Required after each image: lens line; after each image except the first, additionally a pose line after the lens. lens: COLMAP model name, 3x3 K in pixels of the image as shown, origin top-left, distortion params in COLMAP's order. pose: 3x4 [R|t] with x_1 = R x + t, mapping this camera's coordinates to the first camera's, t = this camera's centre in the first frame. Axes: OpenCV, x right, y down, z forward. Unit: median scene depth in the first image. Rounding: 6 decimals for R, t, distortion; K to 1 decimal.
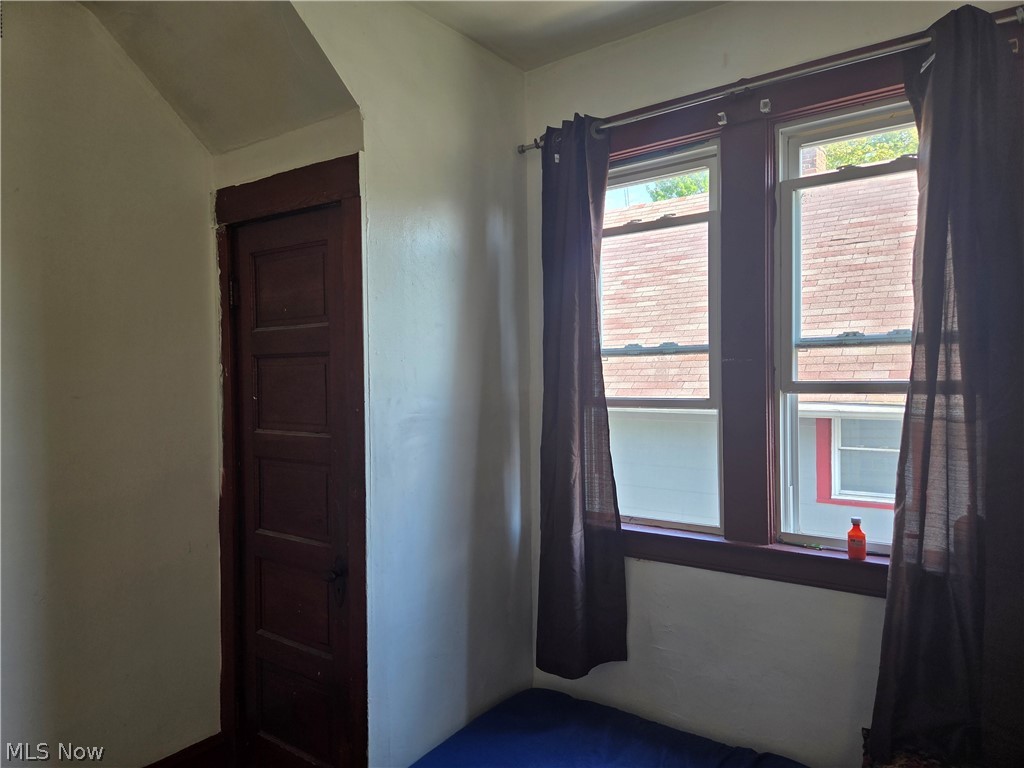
lens RADIAL K [[696.8, 0, 512.0], [0, 696.8, 384.0], [0, 0, 1]] dist [0.073693, -0.082127]
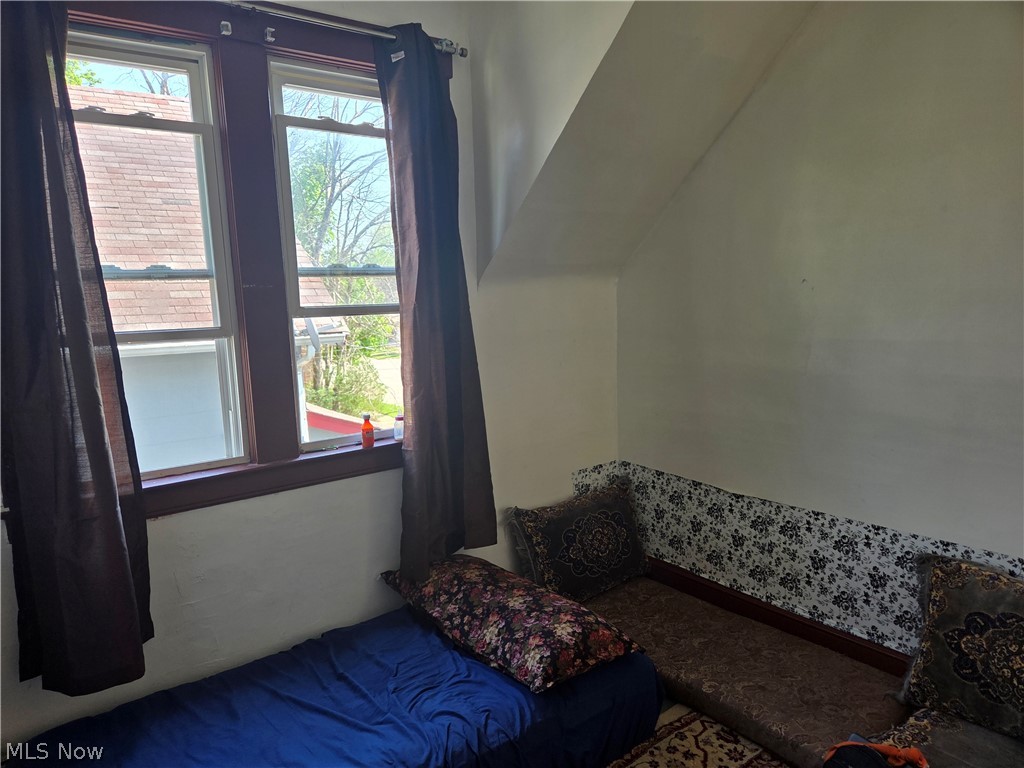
lens RADIAL K [[696.8, 0, 512.0], [0, 696.8, 384.0], [0, 0, 1]] dist [0.073693, -0.082127]
pose [[0.269827, -0.117269, 0.955741, -0.542017], [0.041073, 0.993055, 0.110252, 0.008725], [-0.962032, 0.009506, 0.272770, 0.362241]]
